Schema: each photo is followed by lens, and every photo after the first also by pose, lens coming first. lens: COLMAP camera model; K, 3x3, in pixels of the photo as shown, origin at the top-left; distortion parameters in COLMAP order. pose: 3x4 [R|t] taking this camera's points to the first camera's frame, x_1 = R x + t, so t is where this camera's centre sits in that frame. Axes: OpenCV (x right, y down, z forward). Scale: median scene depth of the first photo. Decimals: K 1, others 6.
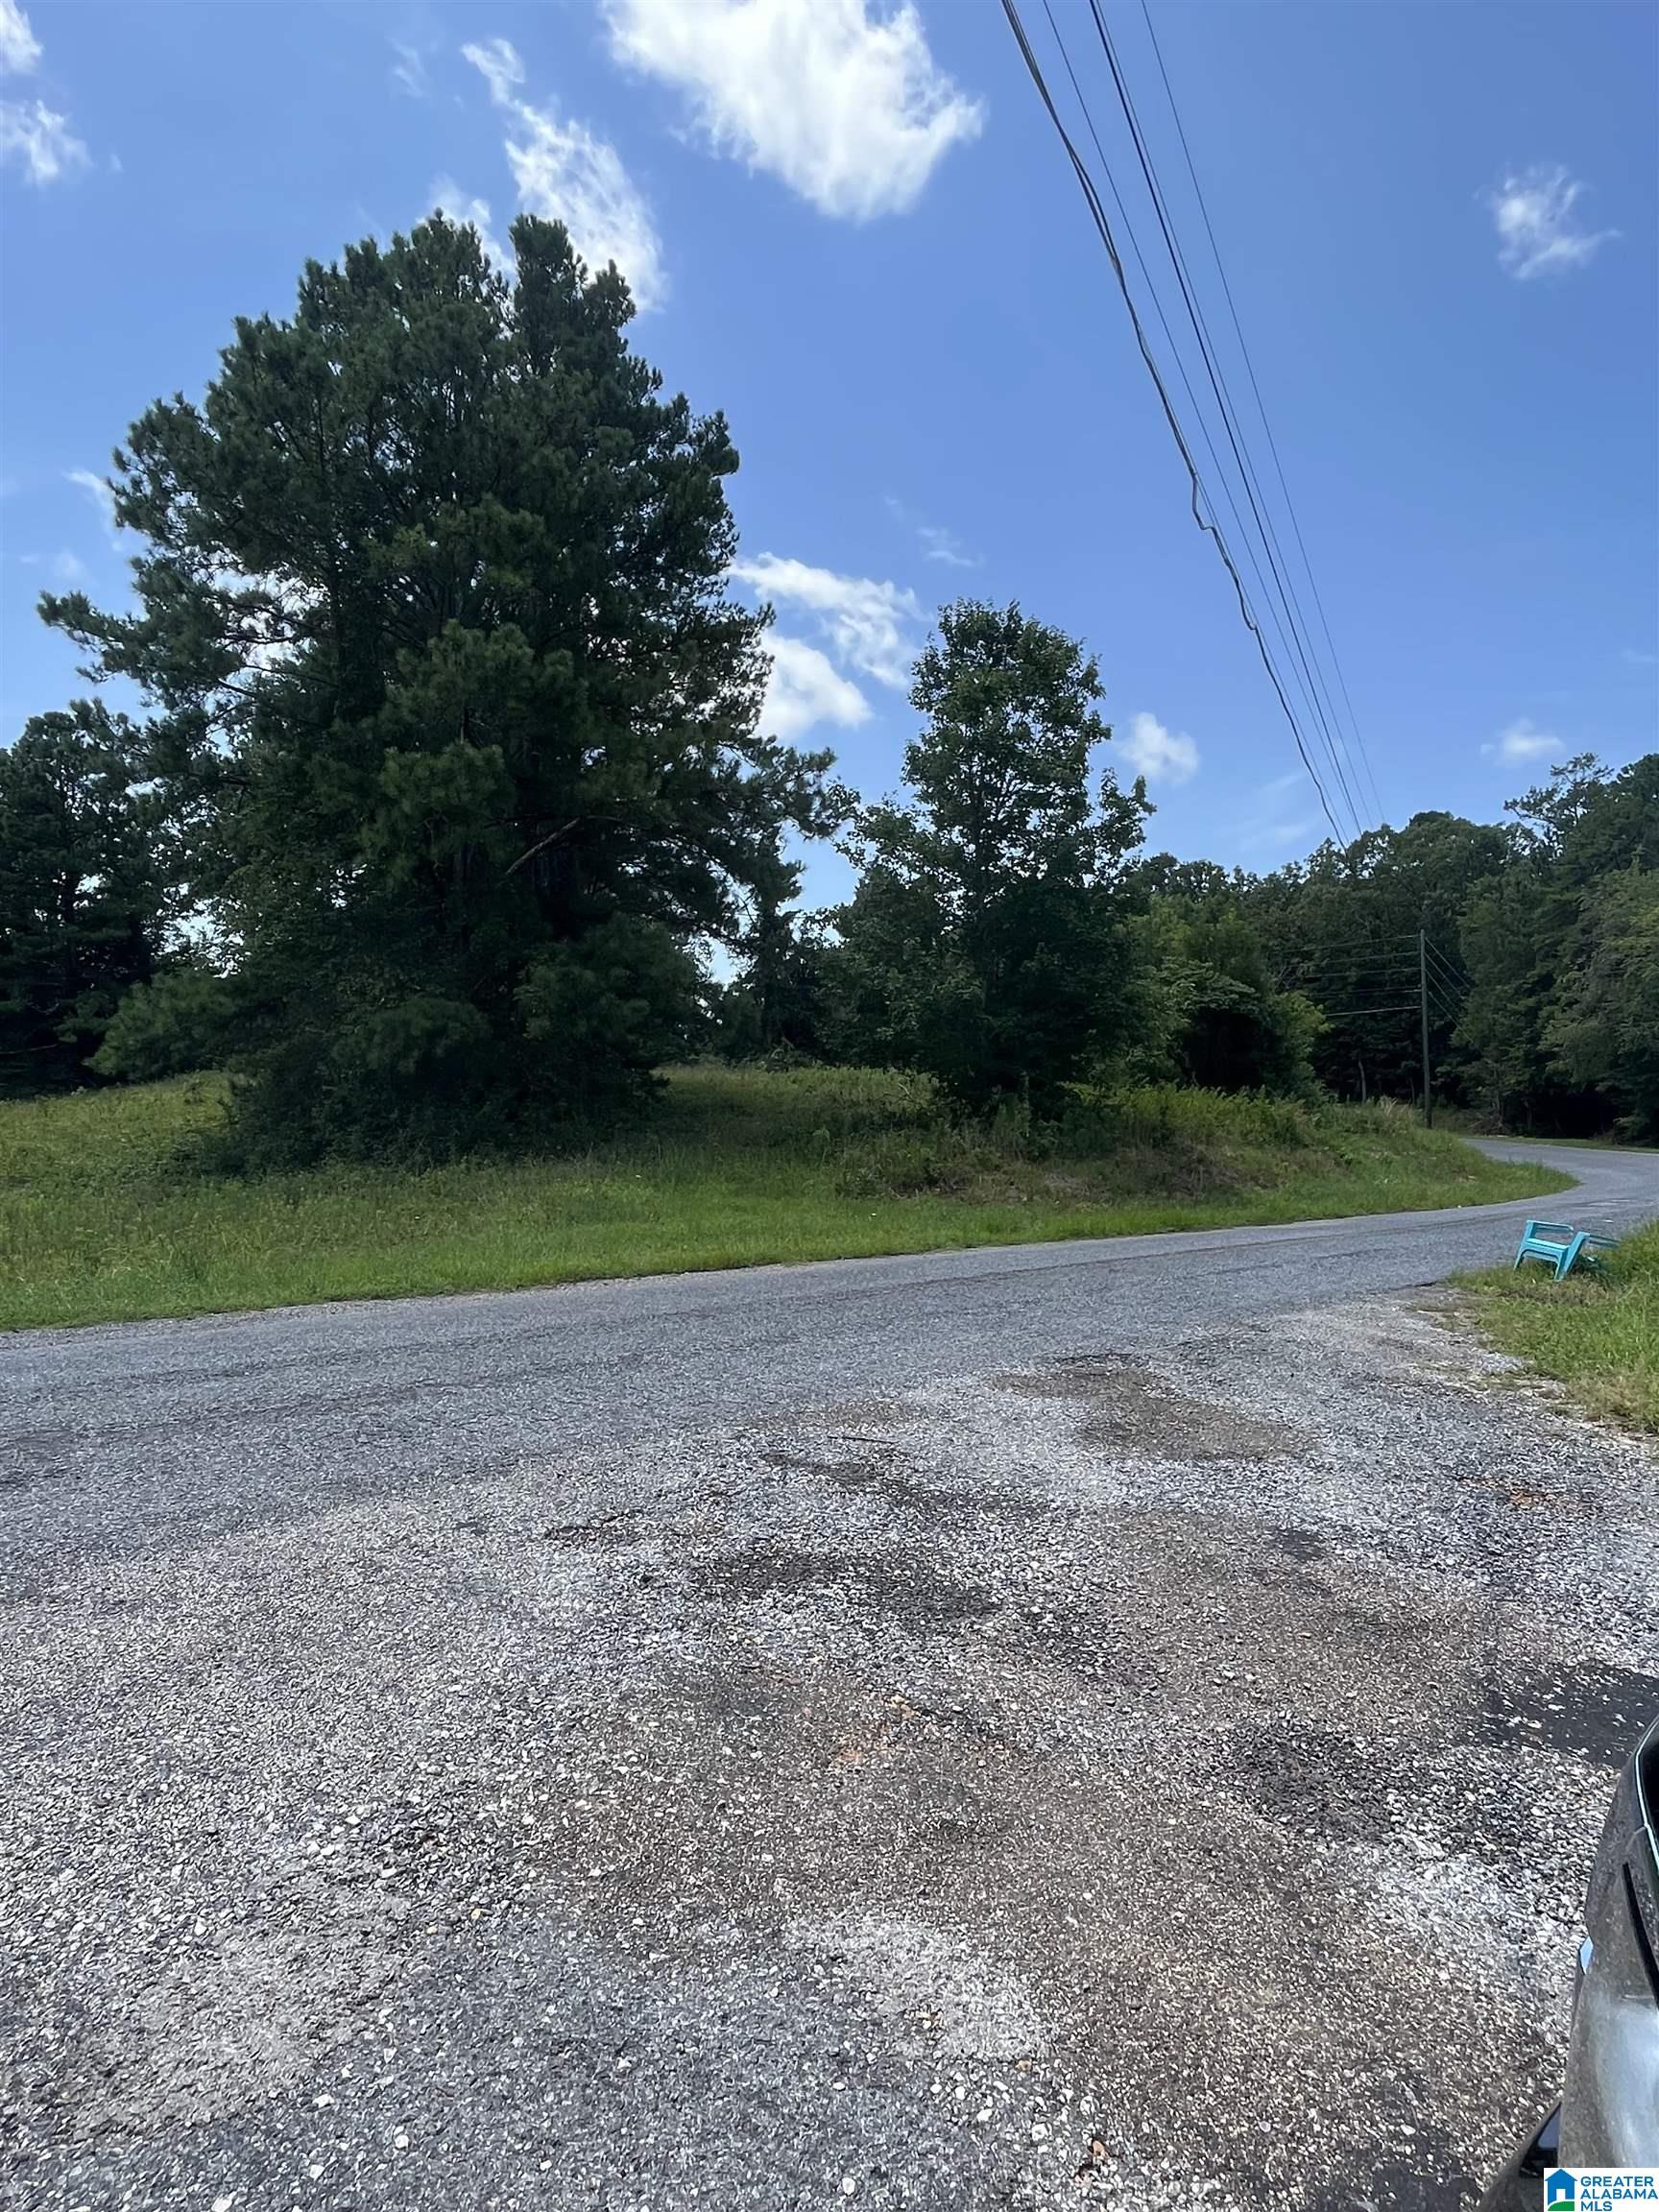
lens RADIAL K [[1229.3, 0, 829.0], [0, 1229.3, 1099.1], [0, 0, 1]] dist [-0.004940, 0.000157]
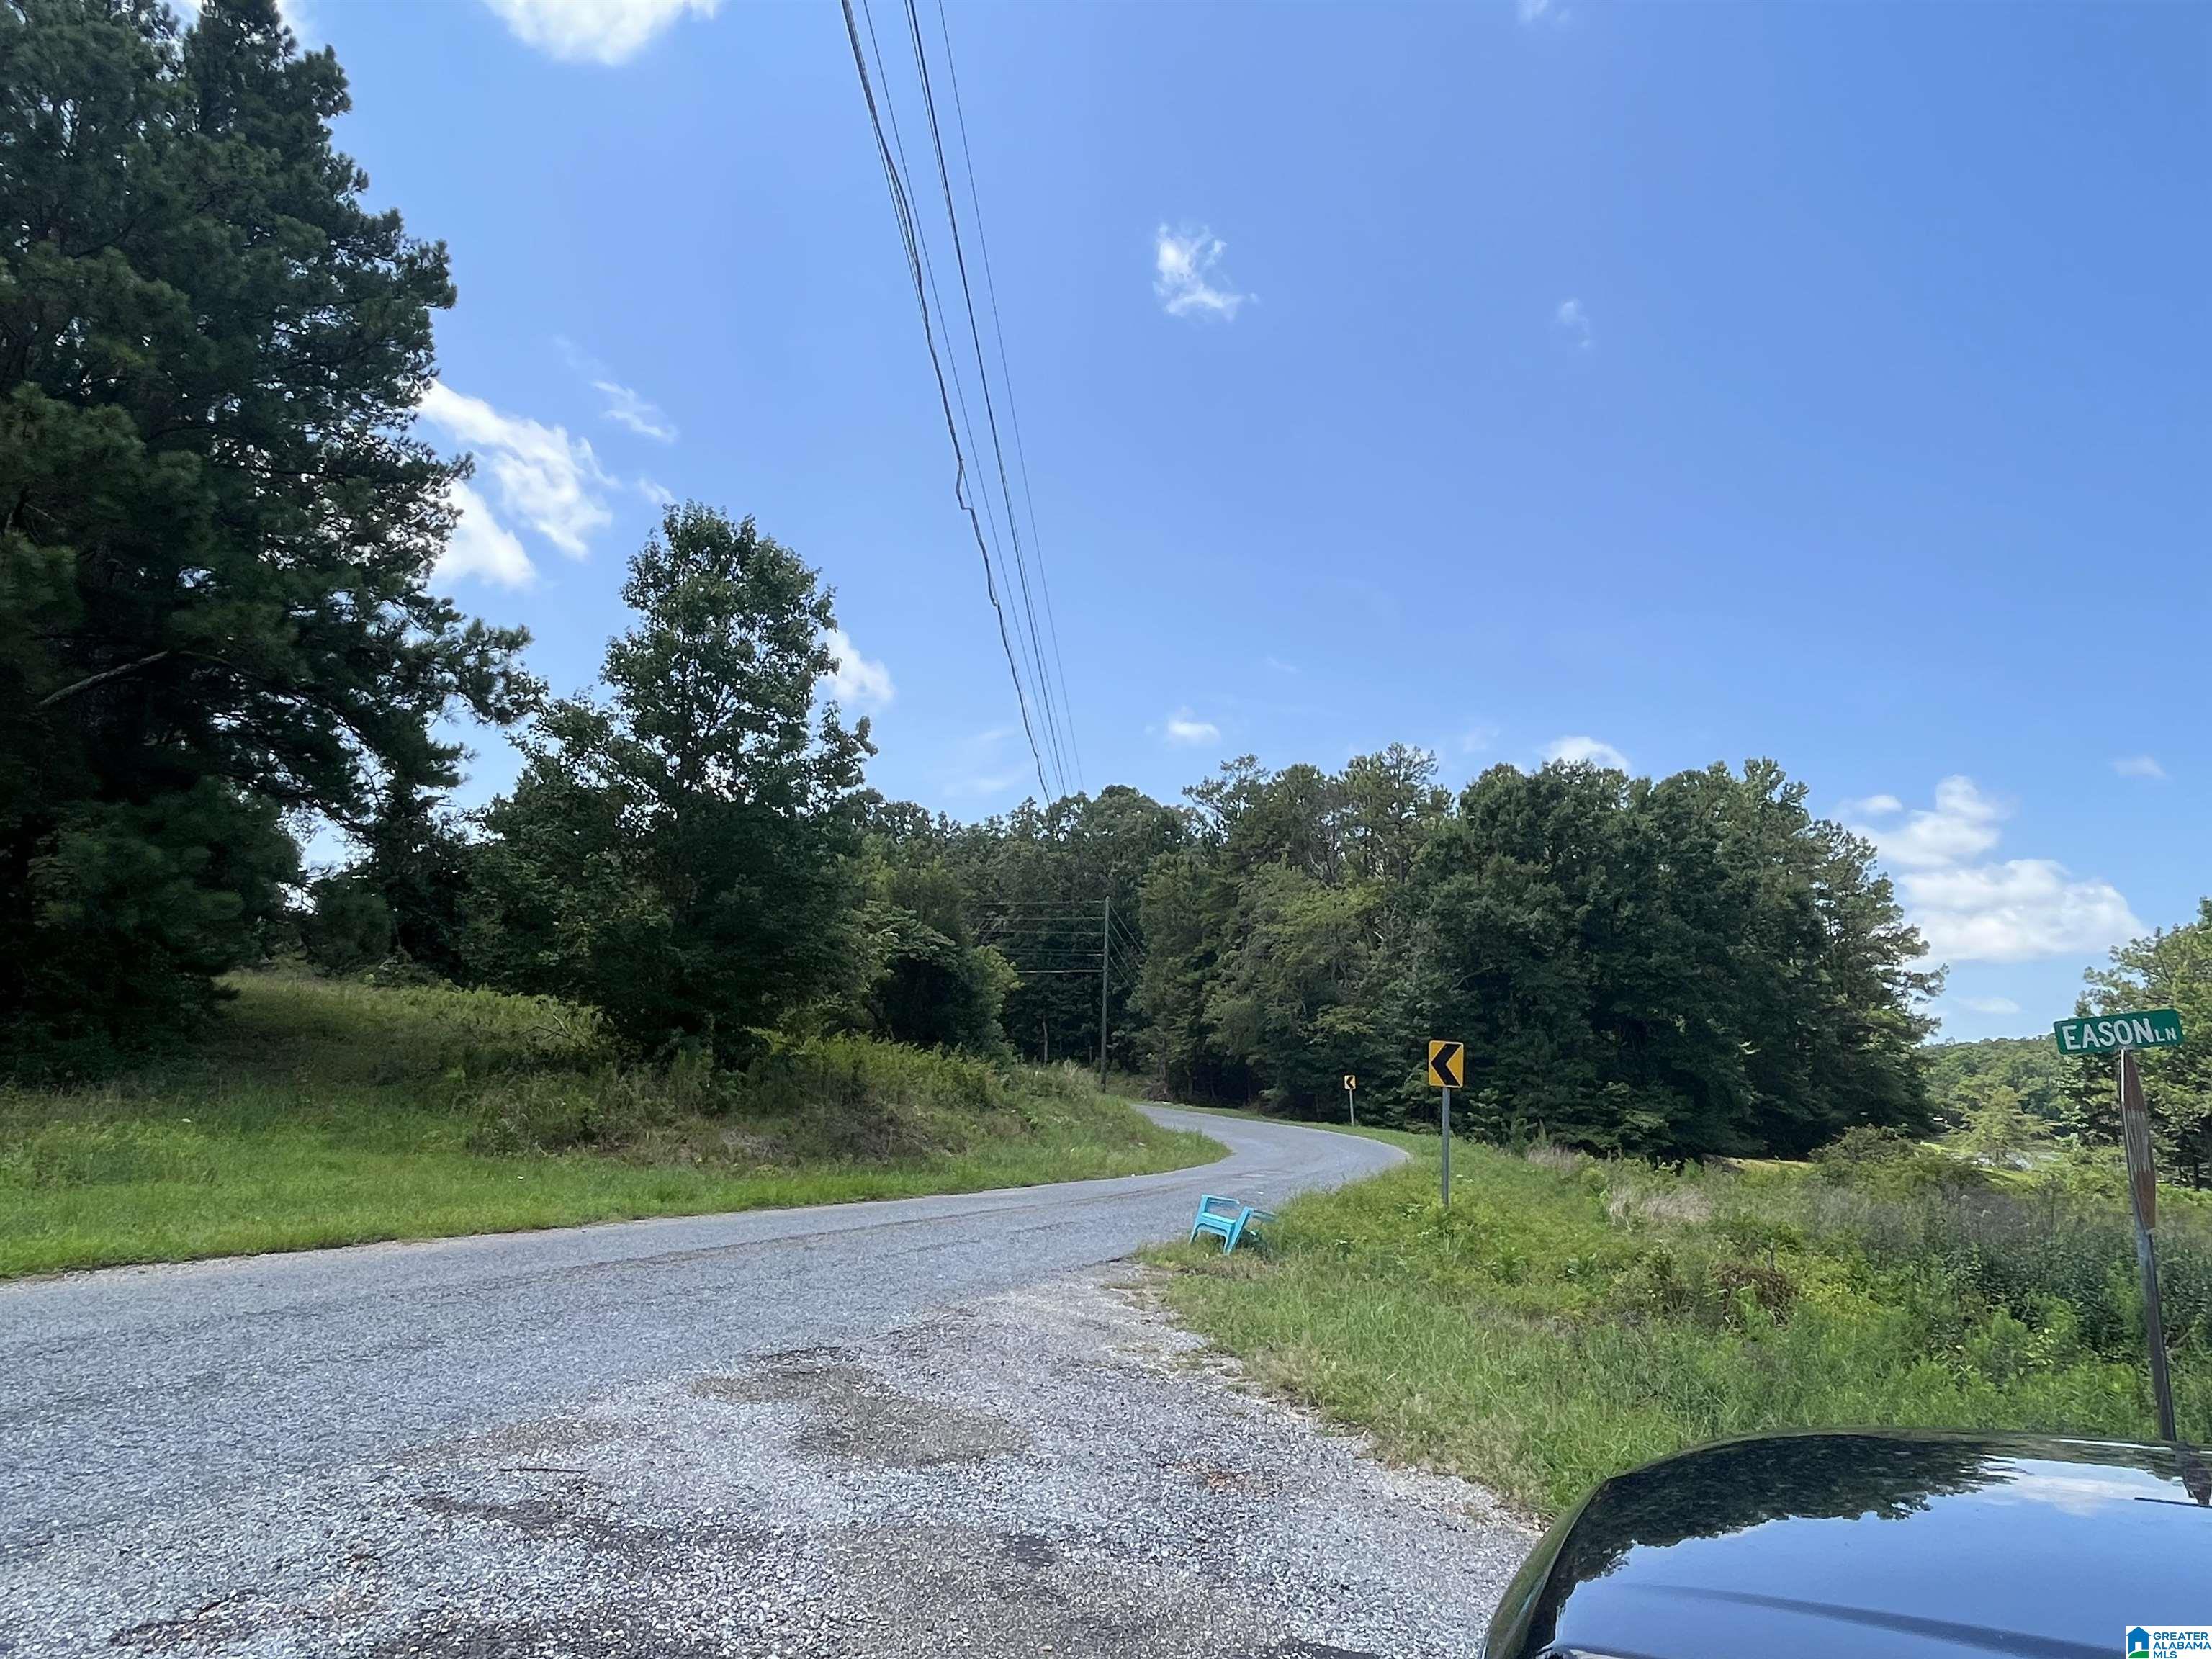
lens RADIAL K [[1331.7, 0, 1101.0], [0, 1331.7, 827.8], [0, 0, 1]] dist [-0.003669, -0.000691]
pose [[0.896649, 0.125189, 0.424674, -0.052950], [-0.055955, 0.983542, -0.171795, -0.016028], [-0.439191, 0.130277, 0.888897, -0.029288]]
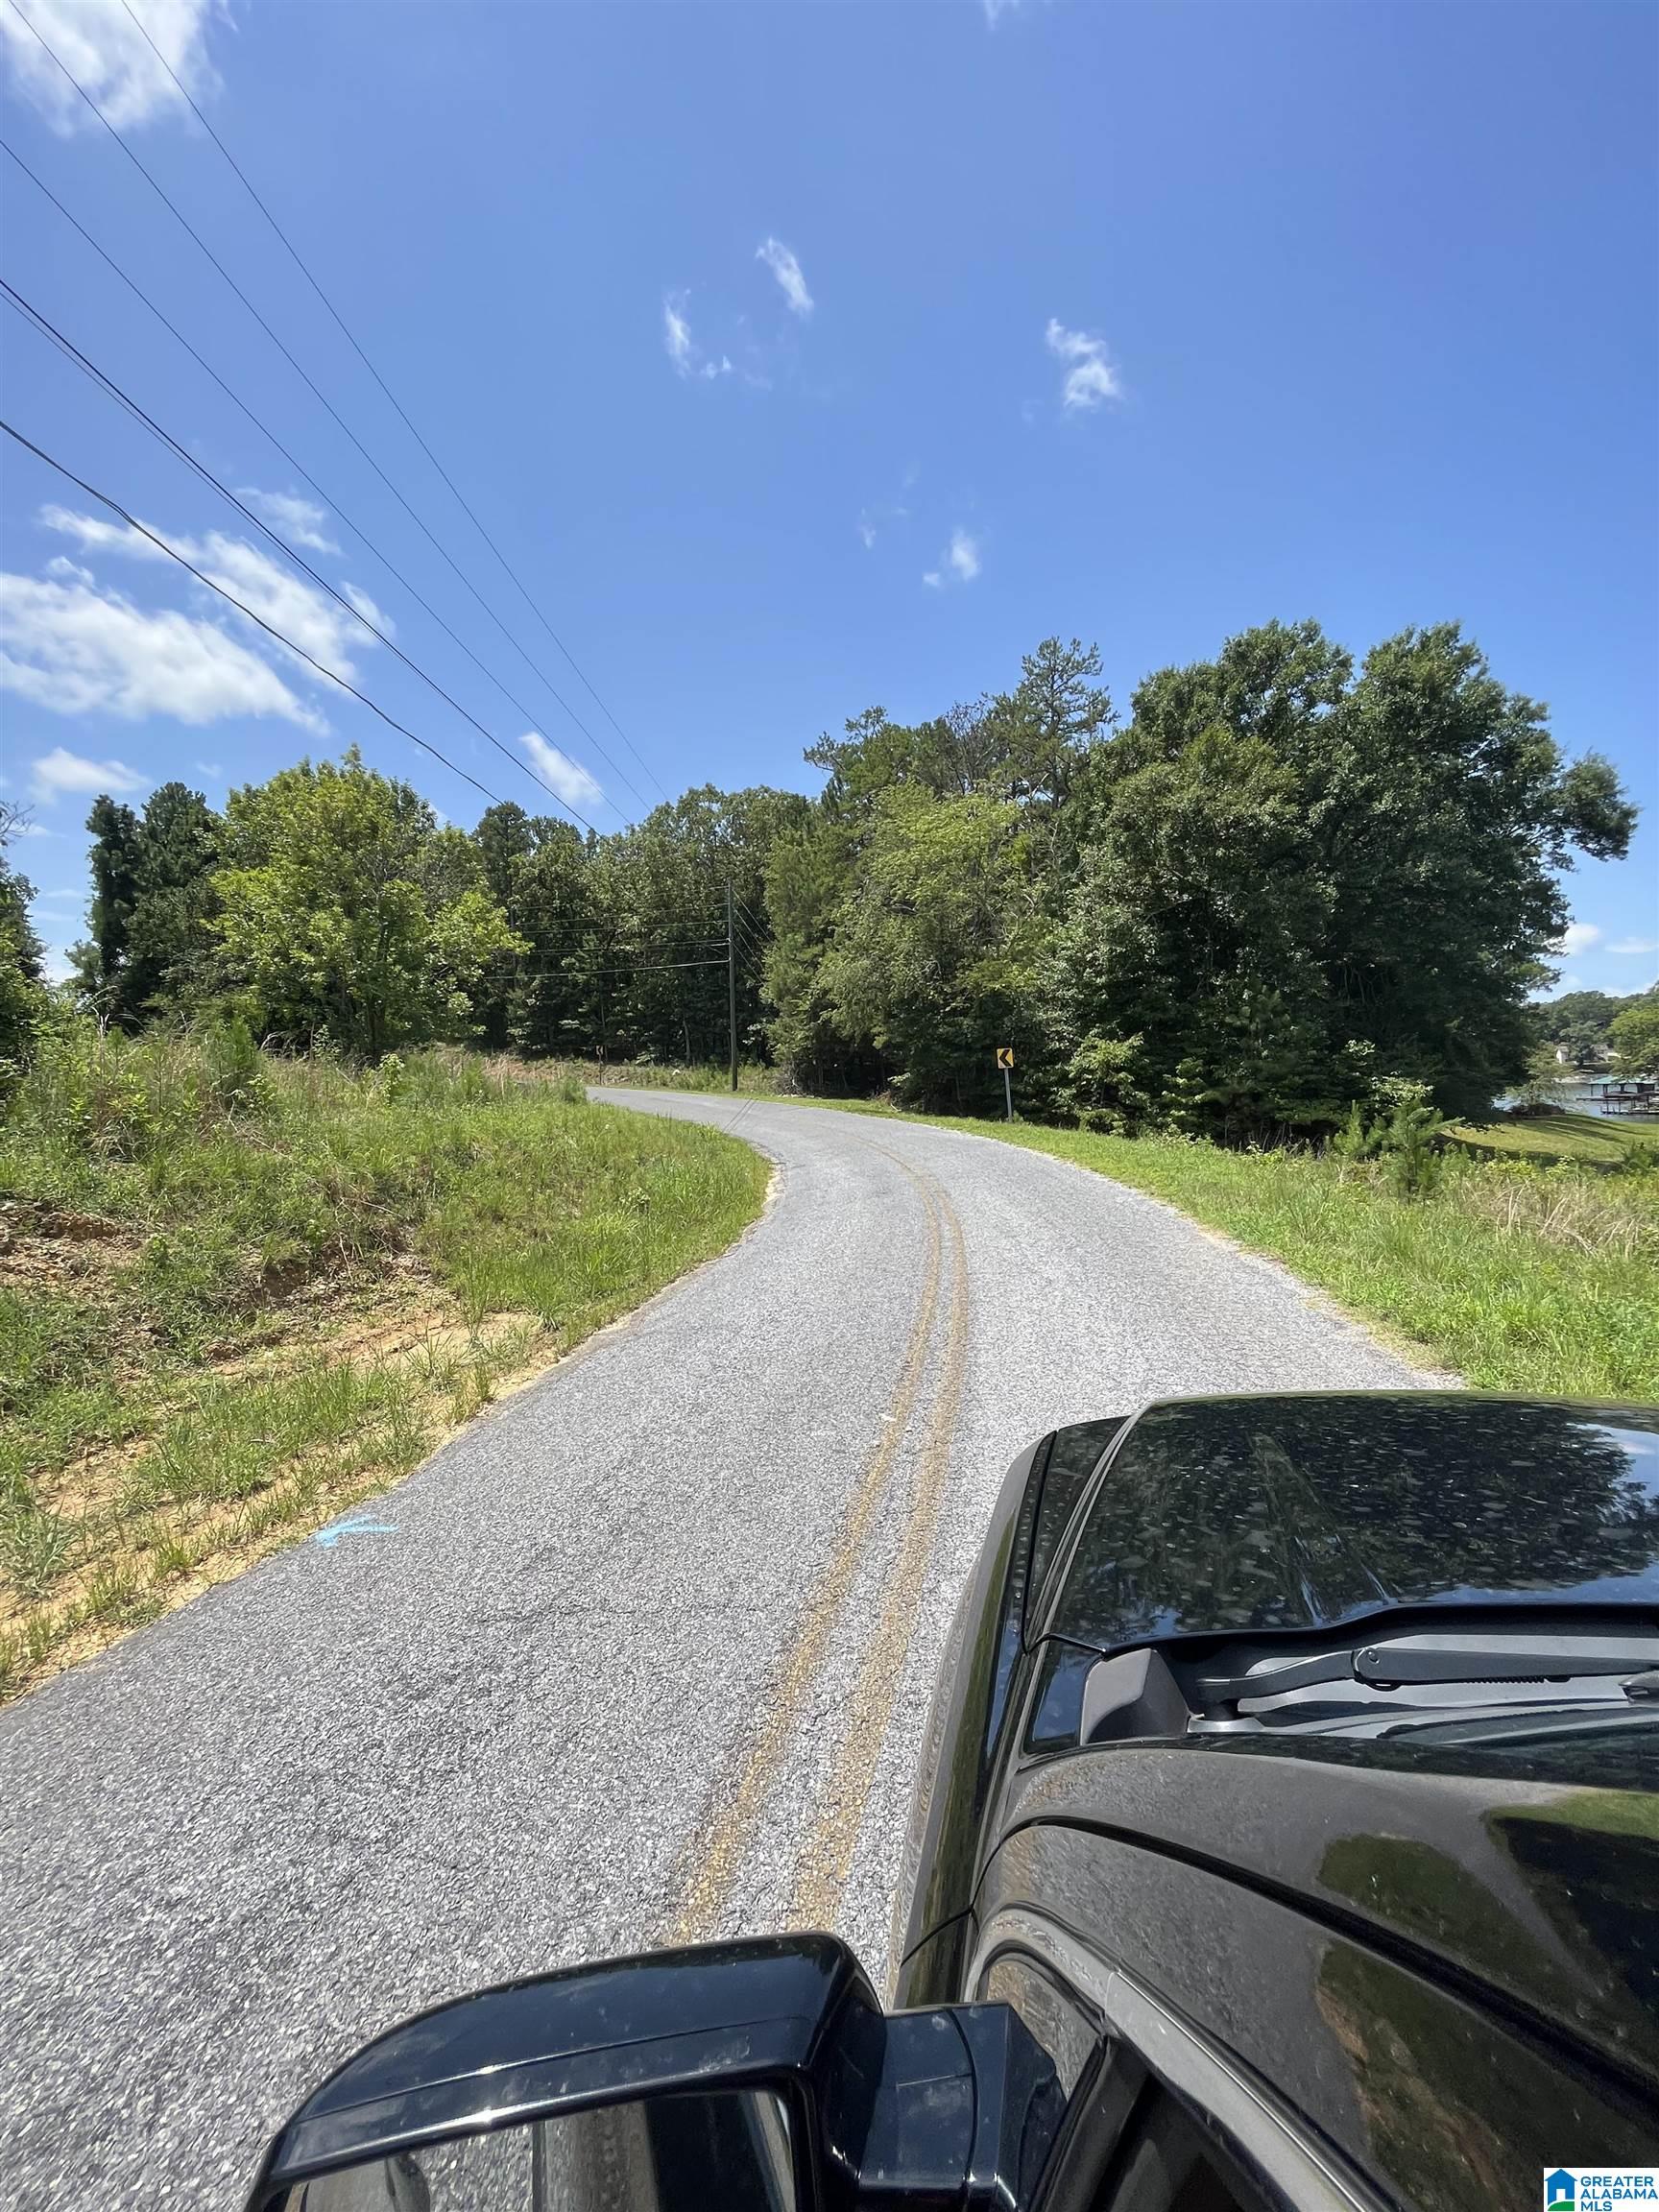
lens RADIAL K [[878.7, 0, 838.7], [0, 878.7, 1098.5], [0, 0, 1]] dist [0.002974, 0.000085]
pose [[0.888300, -0.014311, 0.459041, 2.063718], [-0.003817, 0.999250, 0.038539, 0.044547], [-0.459248, -0.035987, 0.887579, 2.955732]]
